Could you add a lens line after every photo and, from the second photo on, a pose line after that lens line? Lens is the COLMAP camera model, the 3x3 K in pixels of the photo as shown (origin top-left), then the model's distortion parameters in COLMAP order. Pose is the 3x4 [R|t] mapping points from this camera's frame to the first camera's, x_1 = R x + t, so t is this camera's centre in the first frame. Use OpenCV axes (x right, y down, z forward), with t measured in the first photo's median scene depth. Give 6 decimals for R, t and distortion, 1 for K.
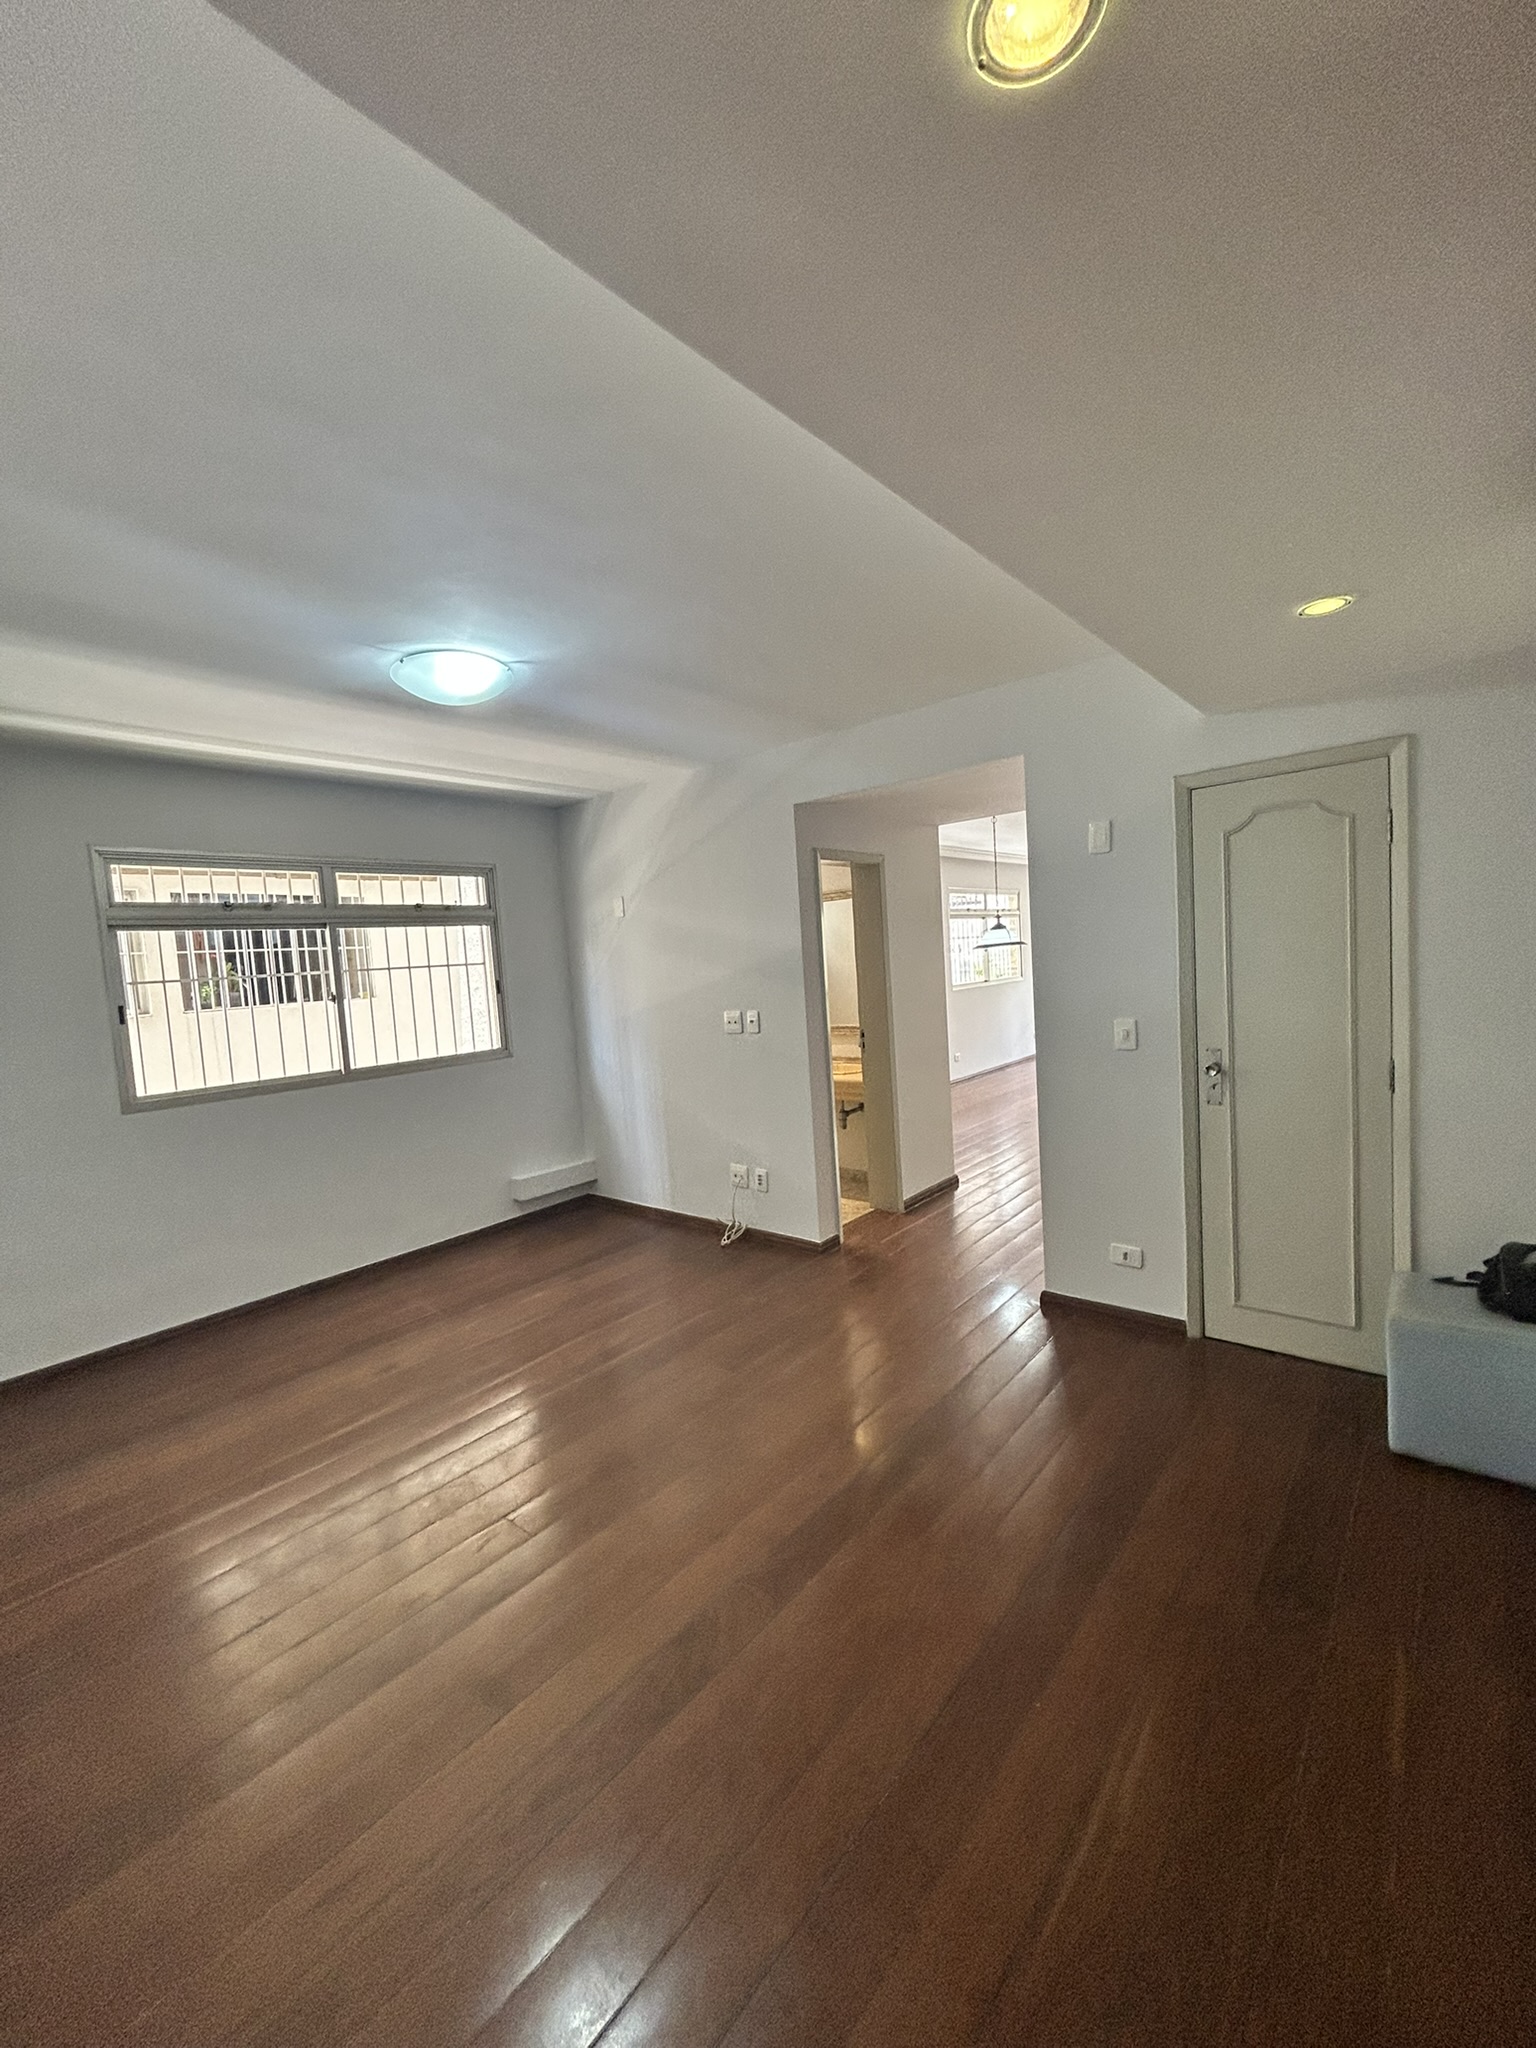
lens RADIAL K [[841.2, 0, 771.7], [0, 841.2, 1025.6], [0, 0, 1]] dist [0.001422, 0.000622]
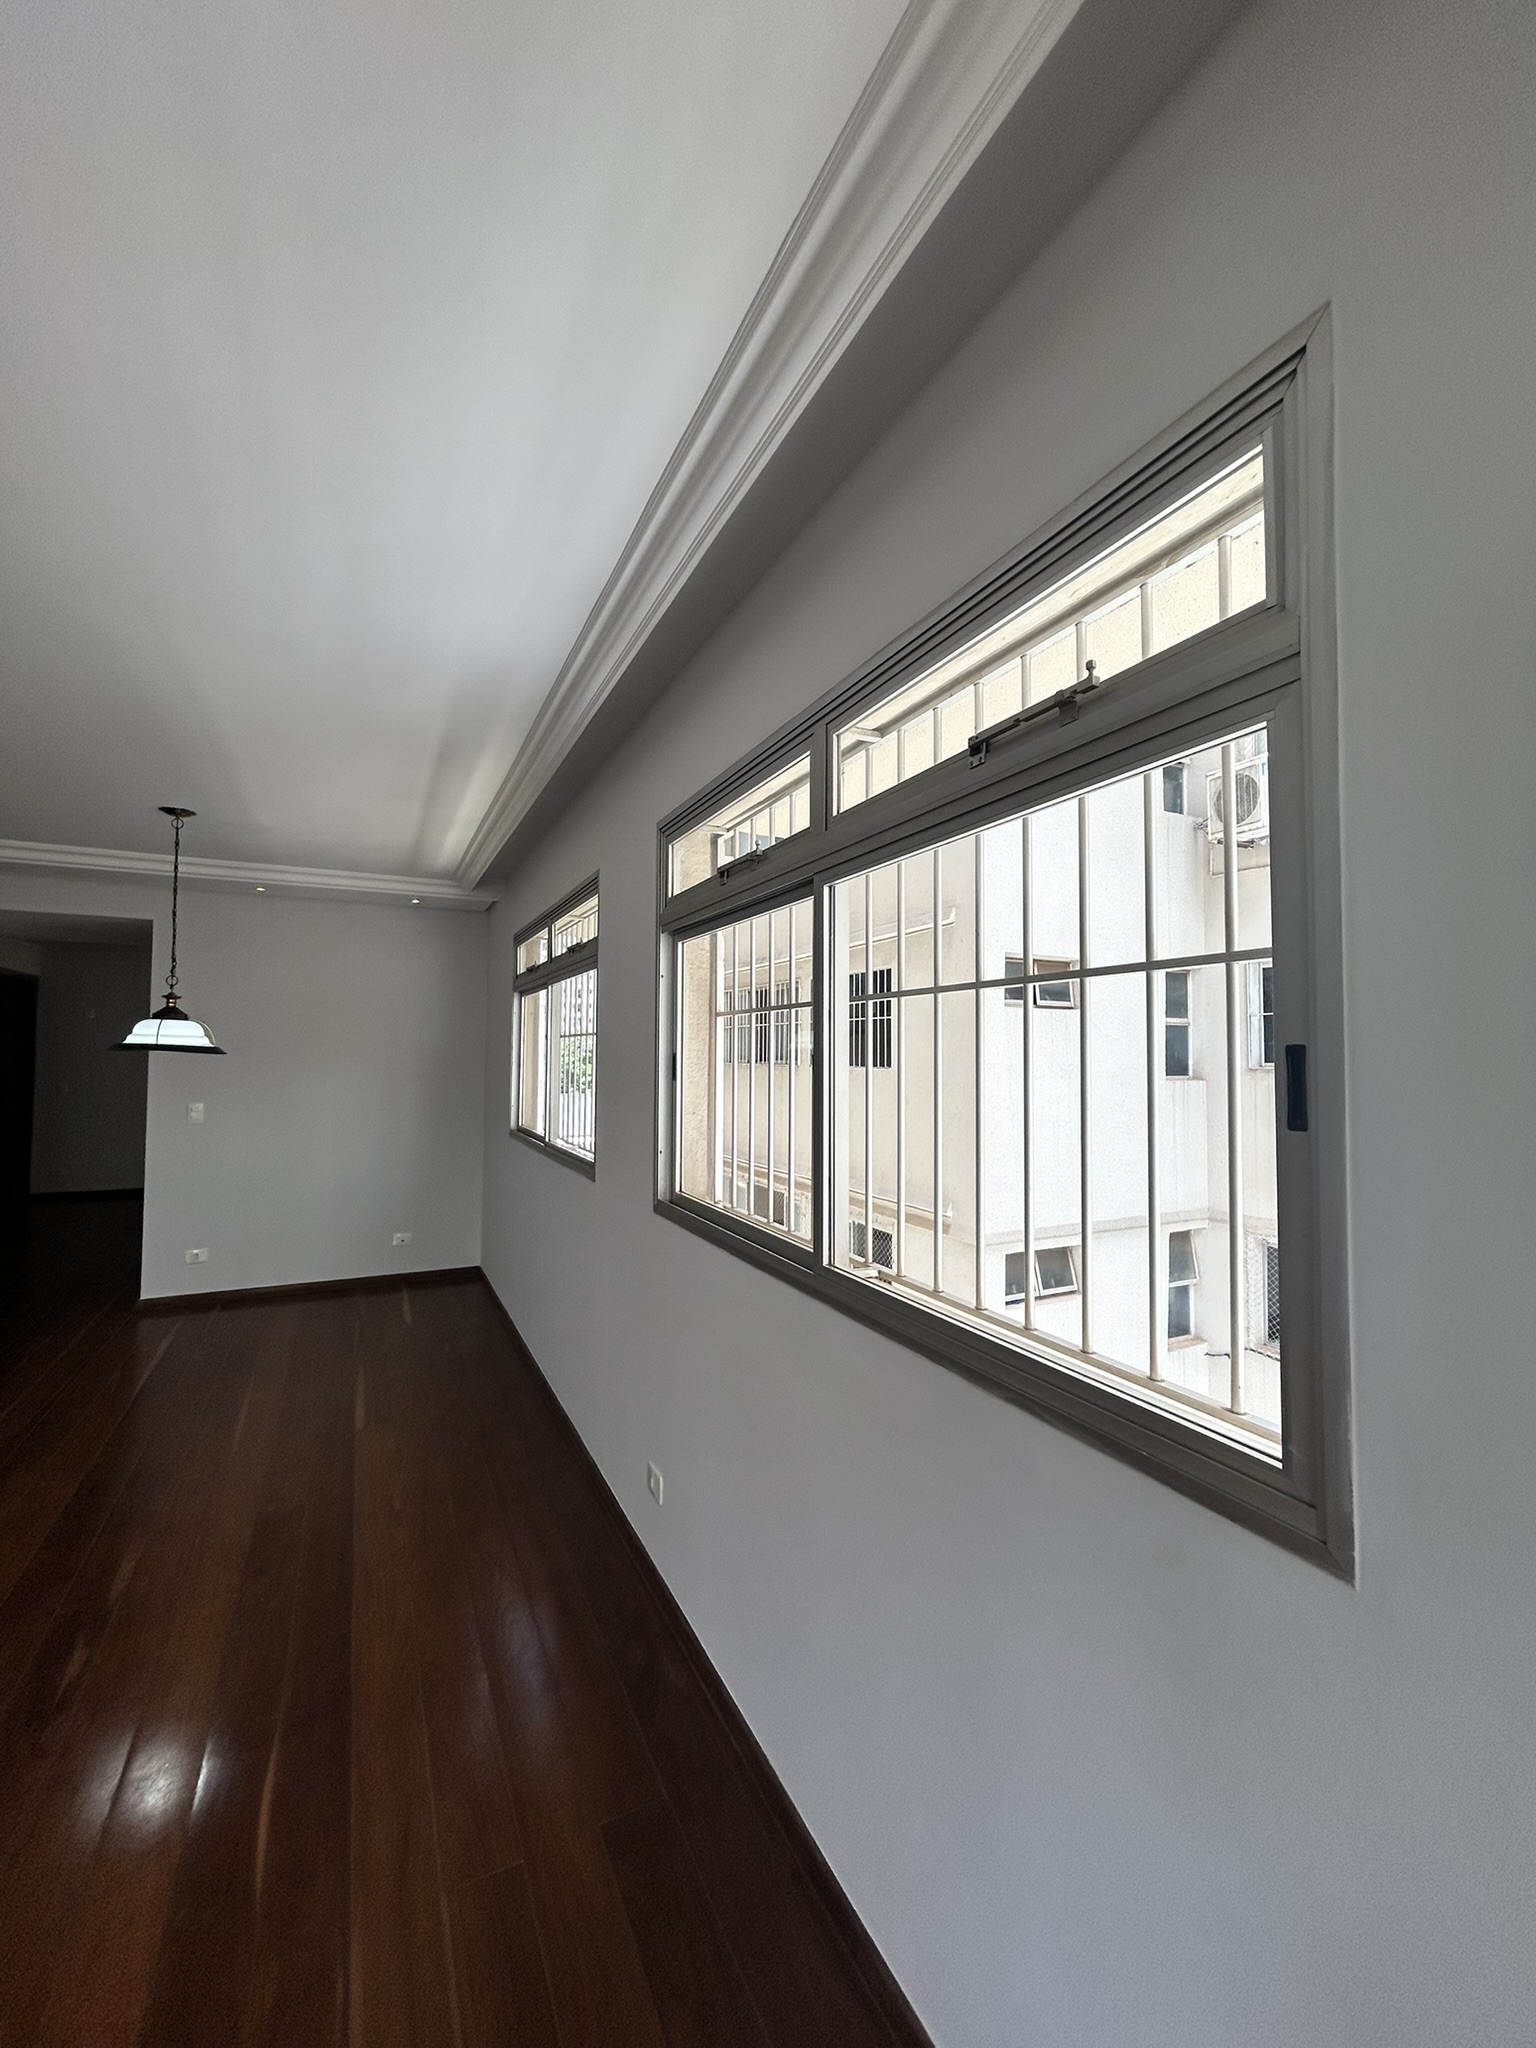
lens RADIAL K [[841.2, 0, 771.7], [0, 841.2, 1025.6], [0, 0, 1]] dist [0.001422, 0.000622]
pose [[-0.405351, 0.030011, -0.913669, -0.159621], [-0.044617, 0.997620, 0.052563, -0.070310], [0.913072, 0.062072, -0.403047, 1.120855]]
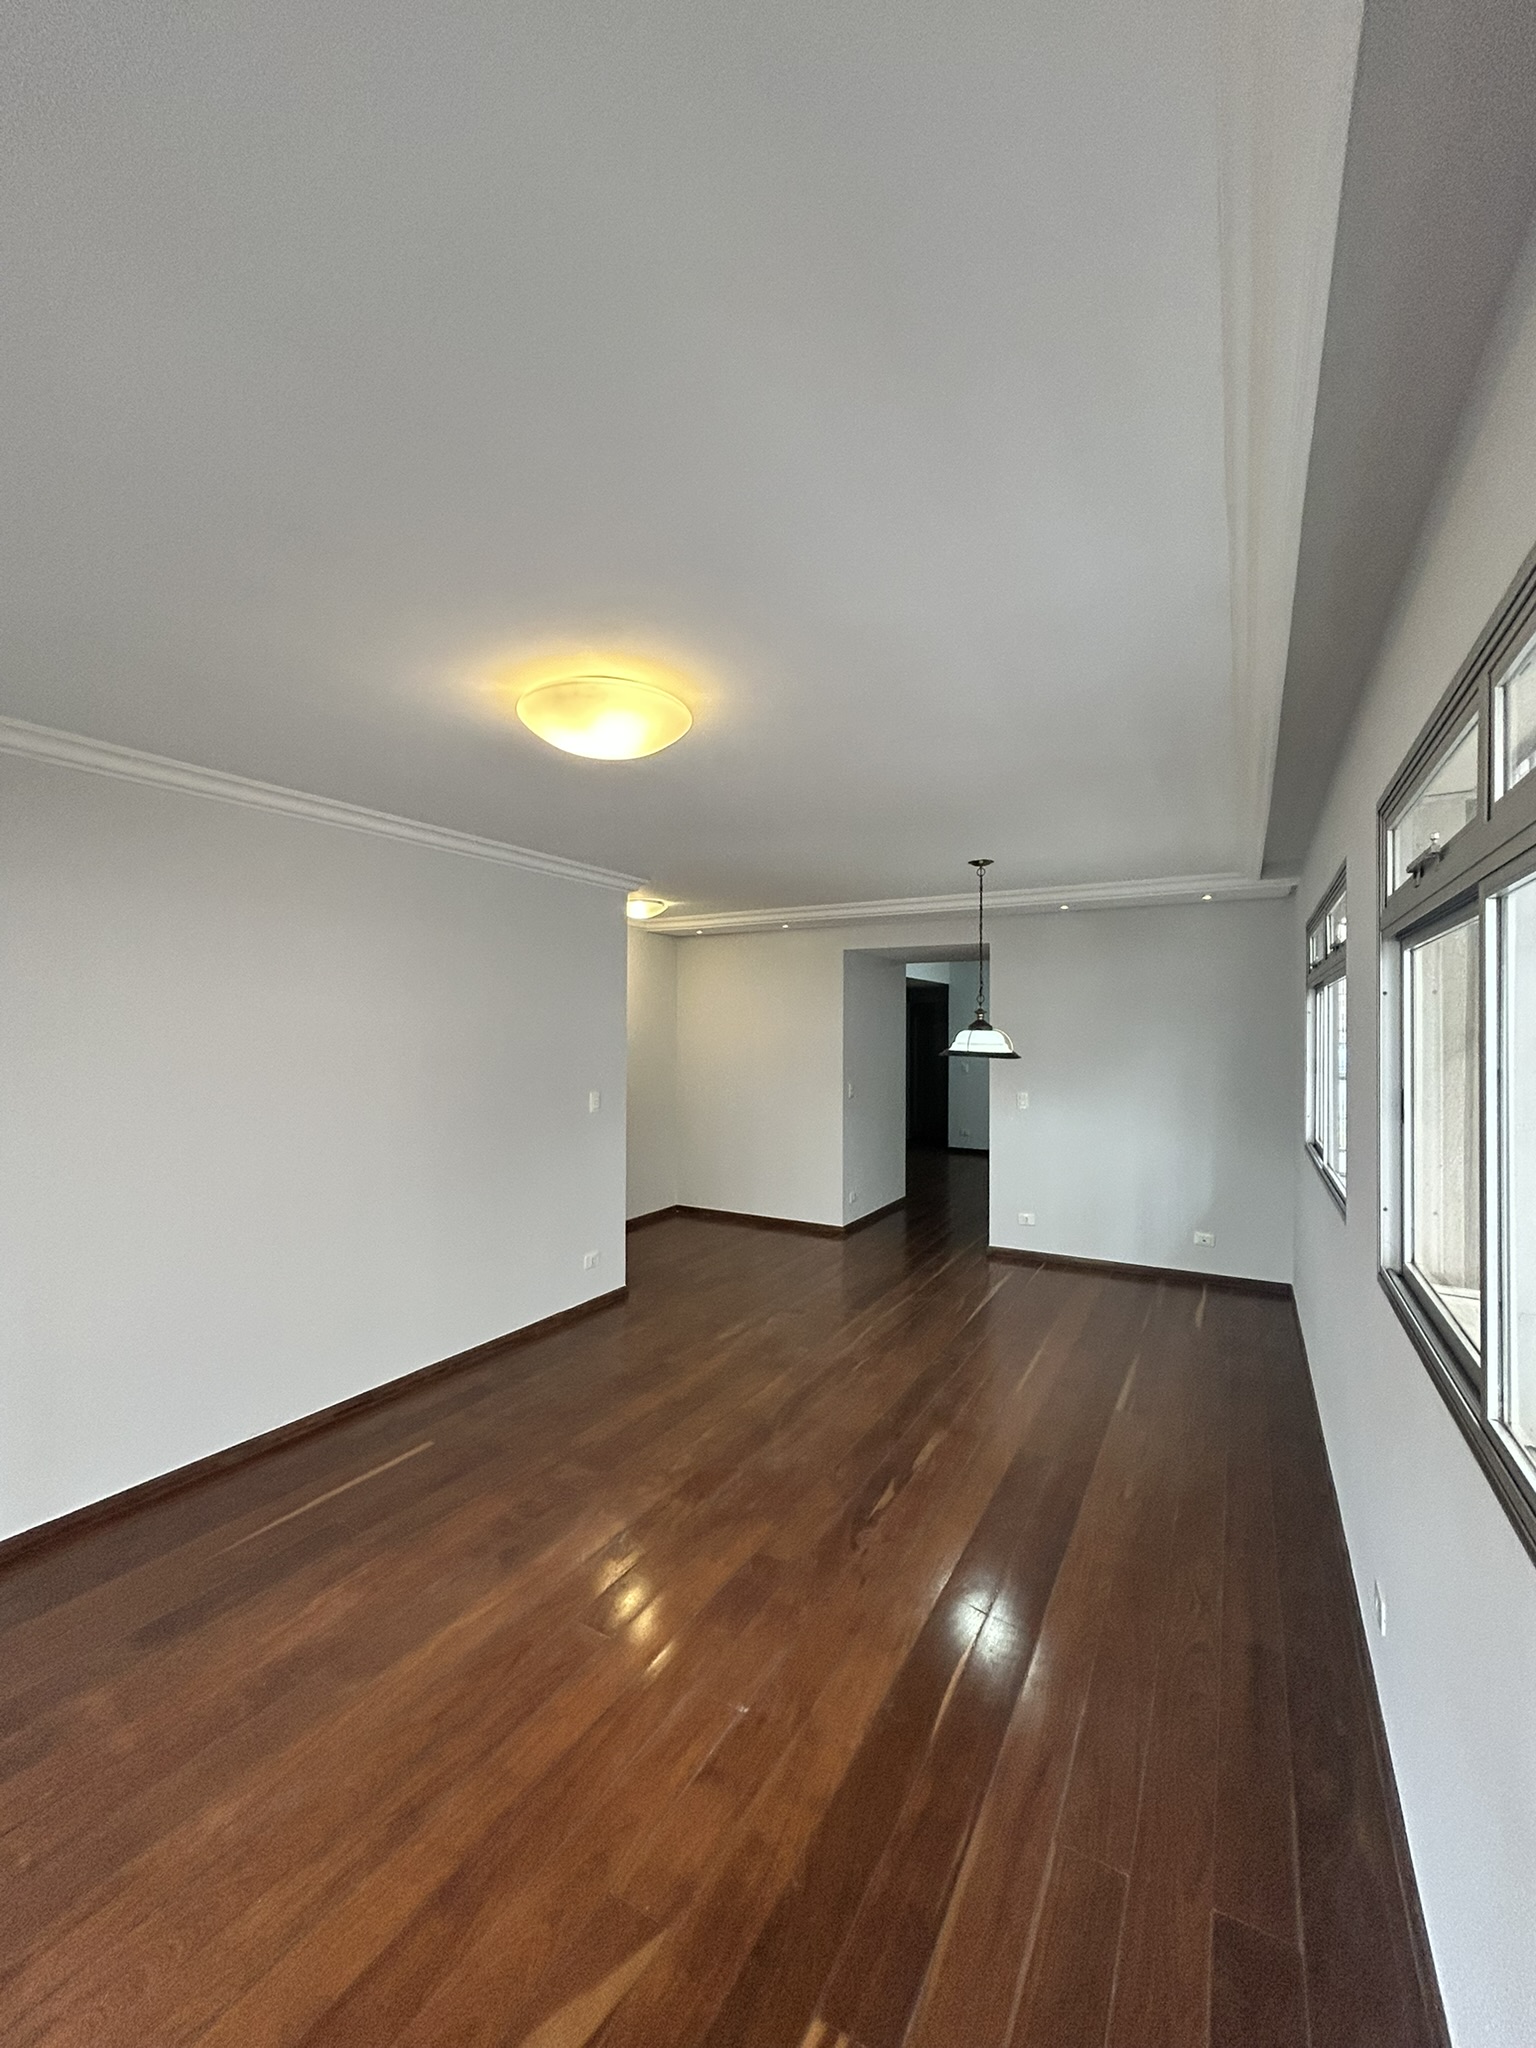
lens RADIAL K [[841.2, 0, 771.7], [0, 841.2, 1025.6], [0, 0, 1]] dist [0.001422, 0.000622]
pose [[-0.981865, 0.062970, -0.178819, -0.240220], [0.049450, 0.995641, 0.079083, -0.107403], [0.183019, 0.068806, -0.980699, 1.217945]]
